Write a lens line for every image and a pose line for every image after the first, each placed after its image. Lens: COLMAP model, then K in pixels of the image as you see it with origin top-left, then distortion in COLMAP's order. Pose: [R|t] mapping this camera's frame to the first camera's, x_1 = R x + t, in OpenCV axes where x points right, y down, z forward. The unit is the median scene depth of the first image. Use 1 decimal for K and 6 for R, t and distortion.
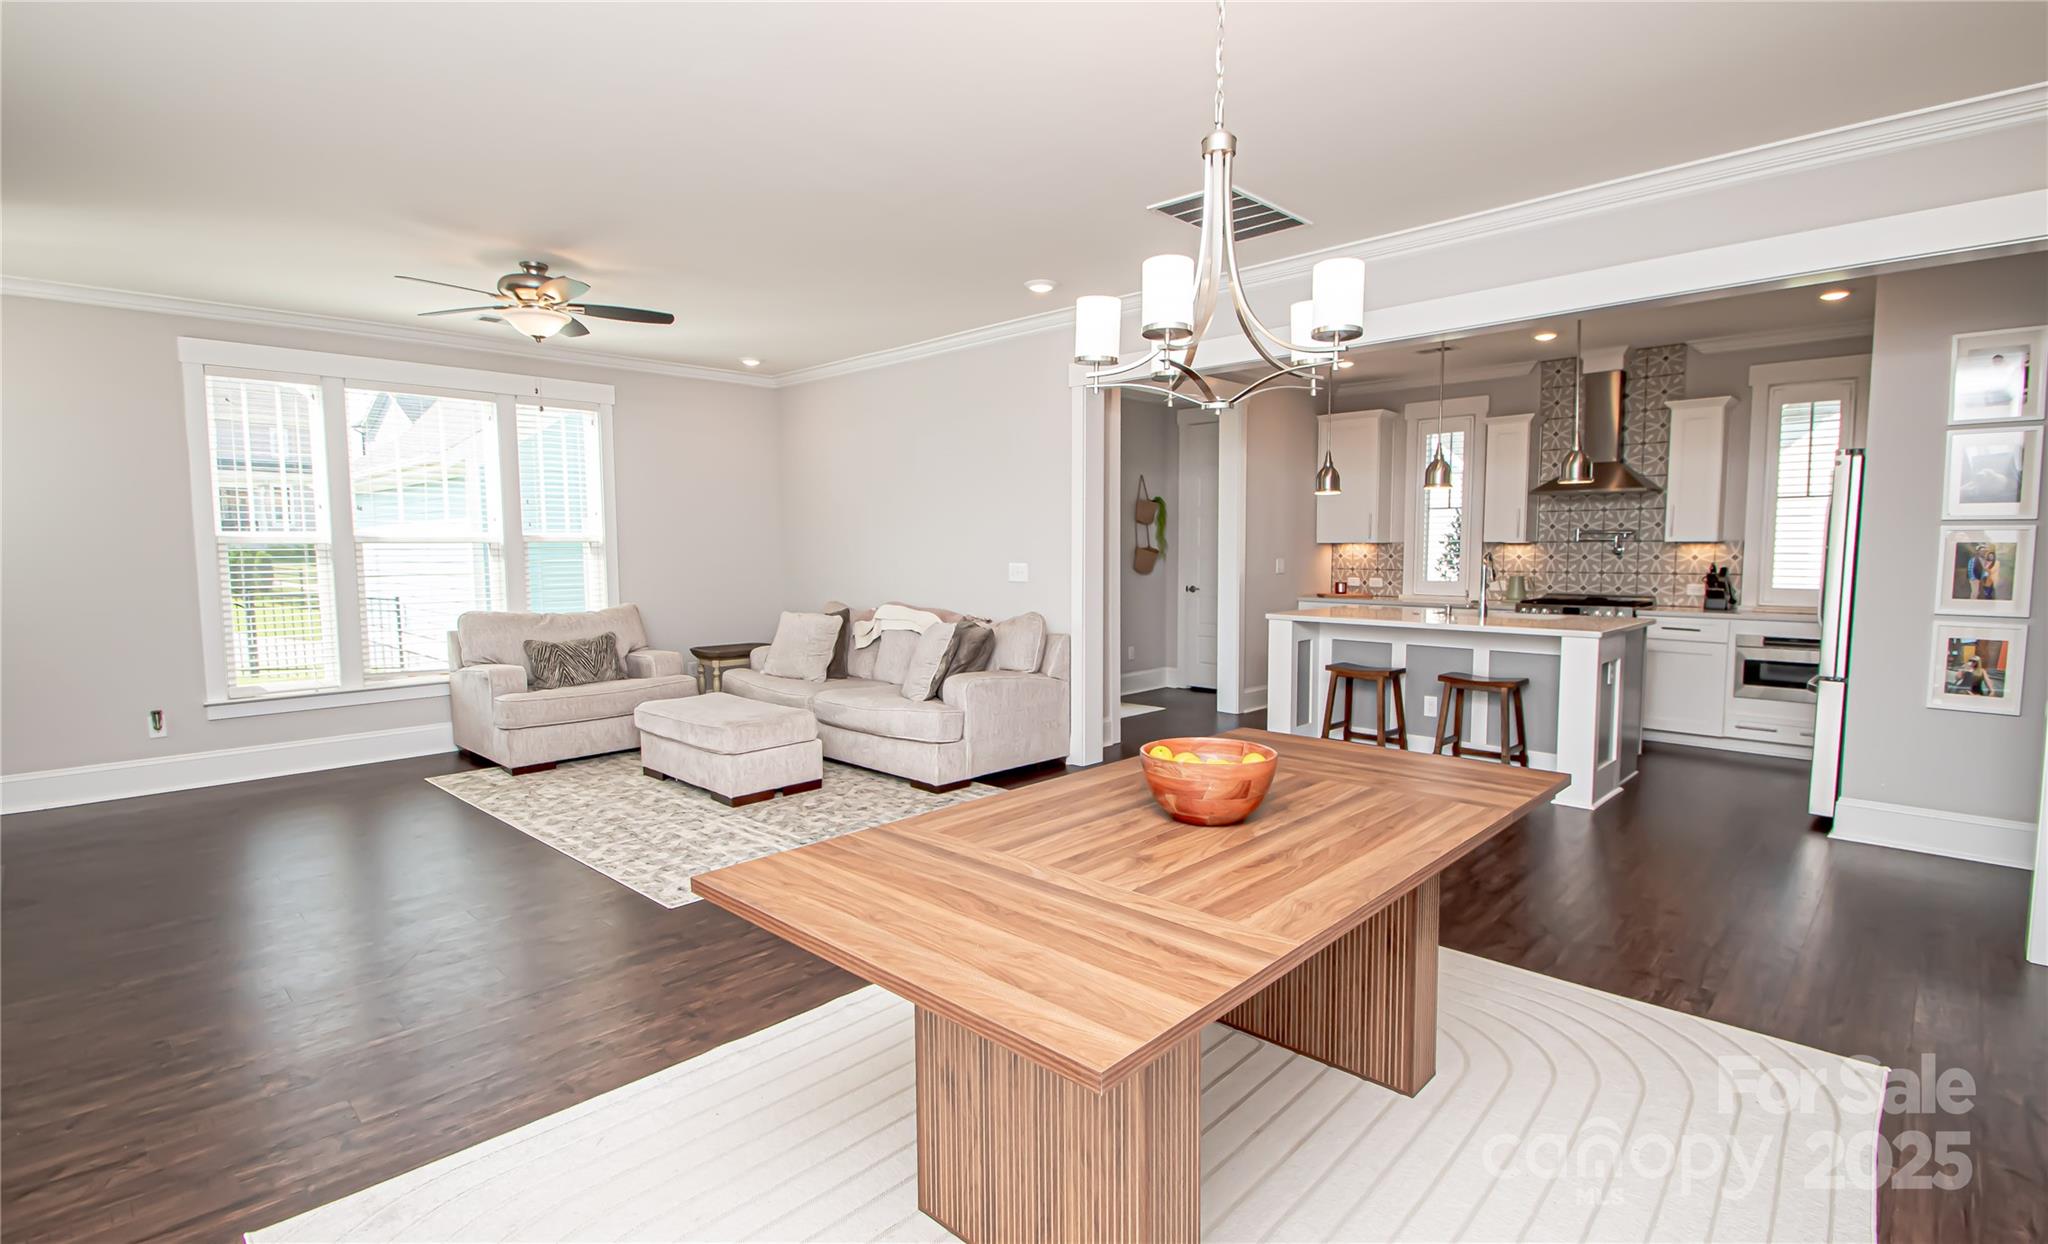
lens RADIAL K [[930.3, 0, 1027.4], [0, 930.3, 628.9], [0, 0, 1]] dist [0.017416, -0.000497]
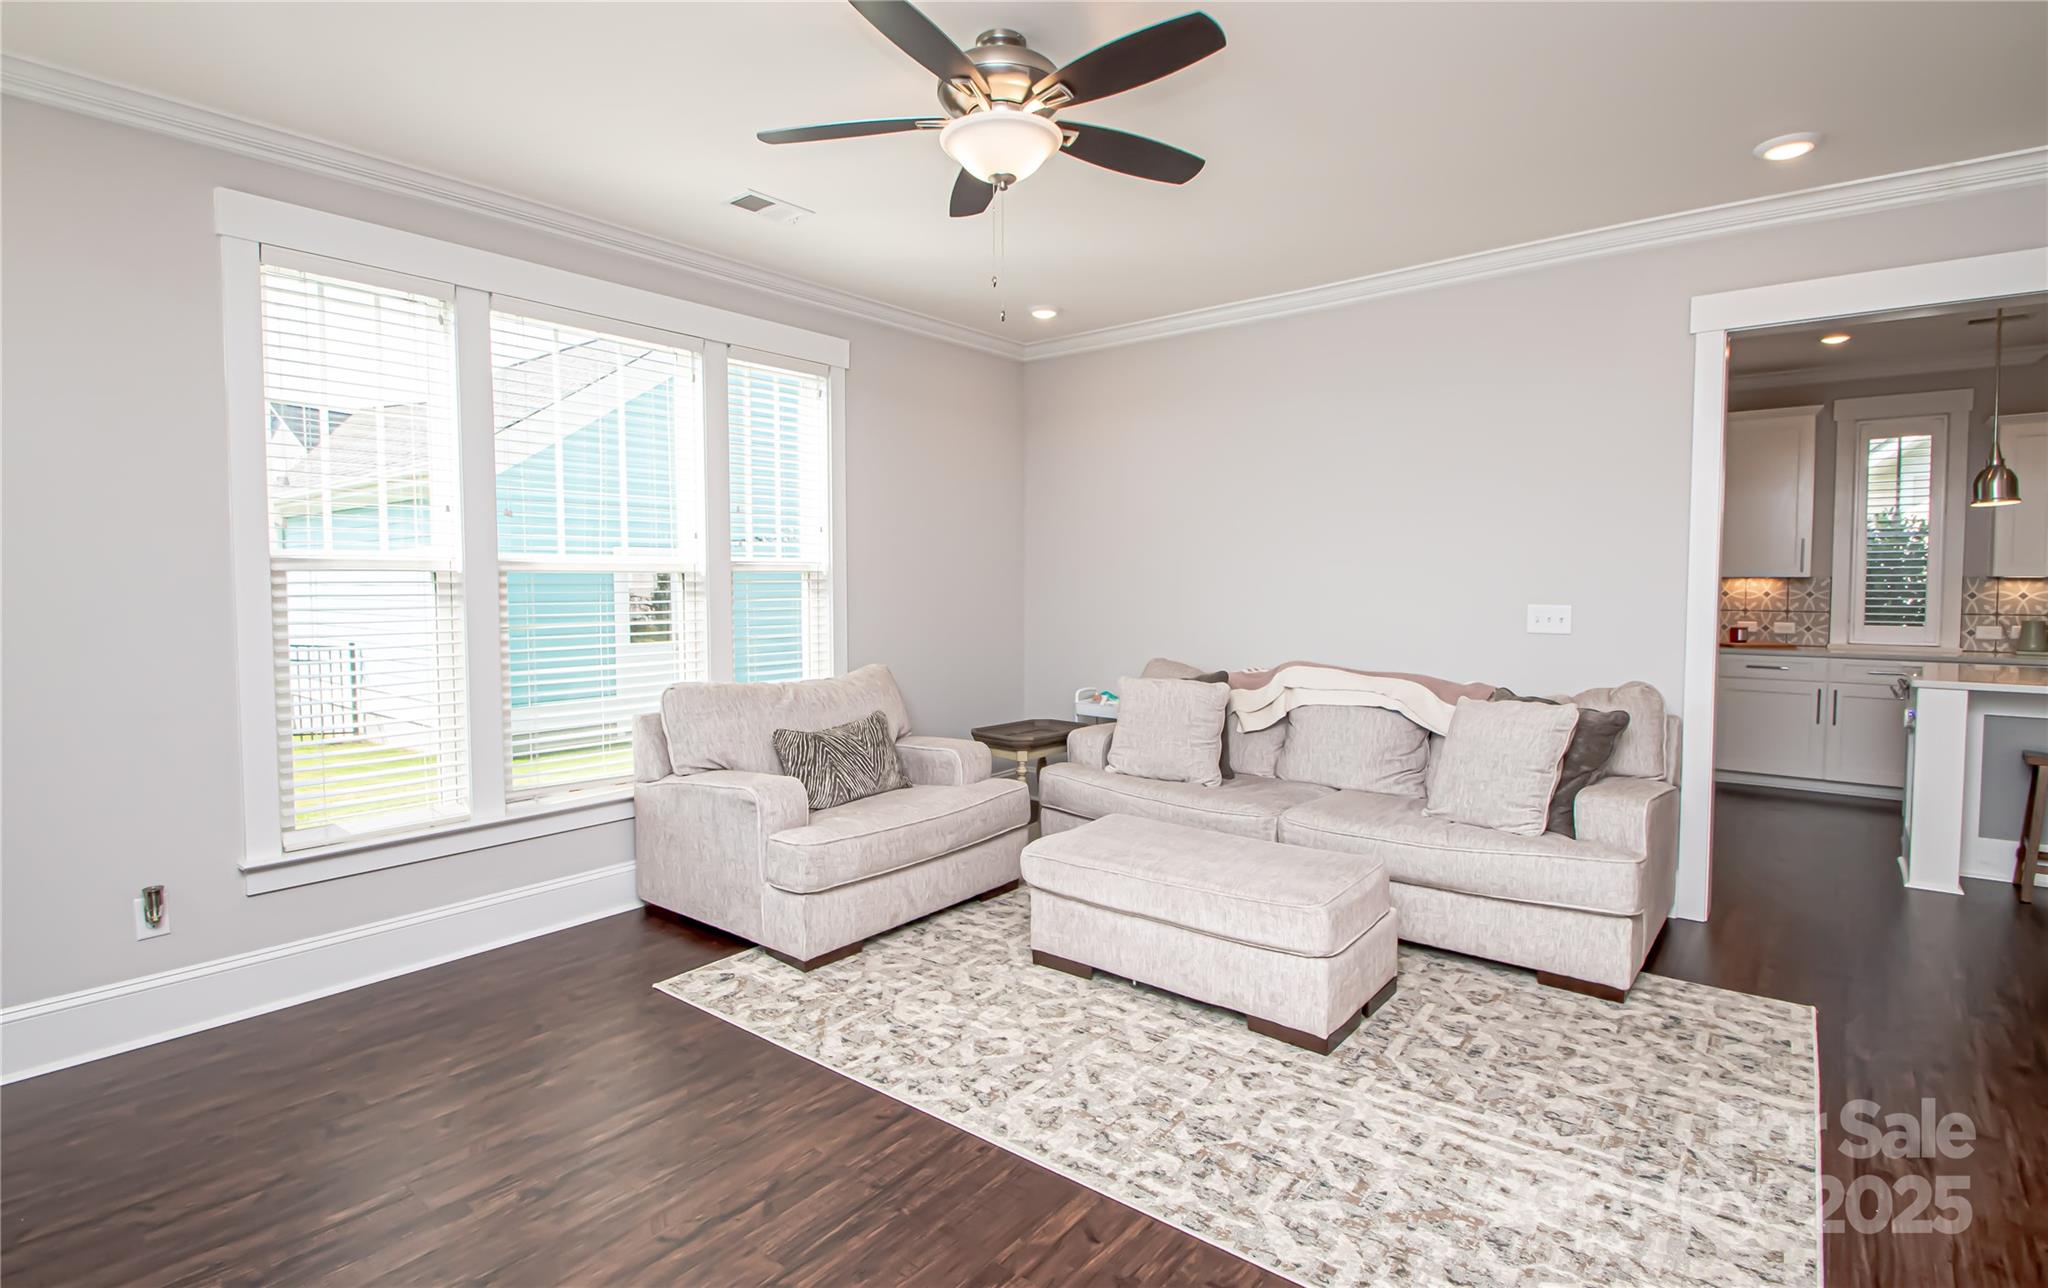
lens RADIAL K [[911.0, 0, 1022.8], [0, 911.0, 634.1], [0, 0, 1]] dist [0.009864, 0.000594]
pose [[0.994226, -0.003728, 0.107241, -0.479871], [0.007193, 0.999464, -0.031937, -0.033930], [-0.107065, 0.032524, 0.993720, 0.420086]]
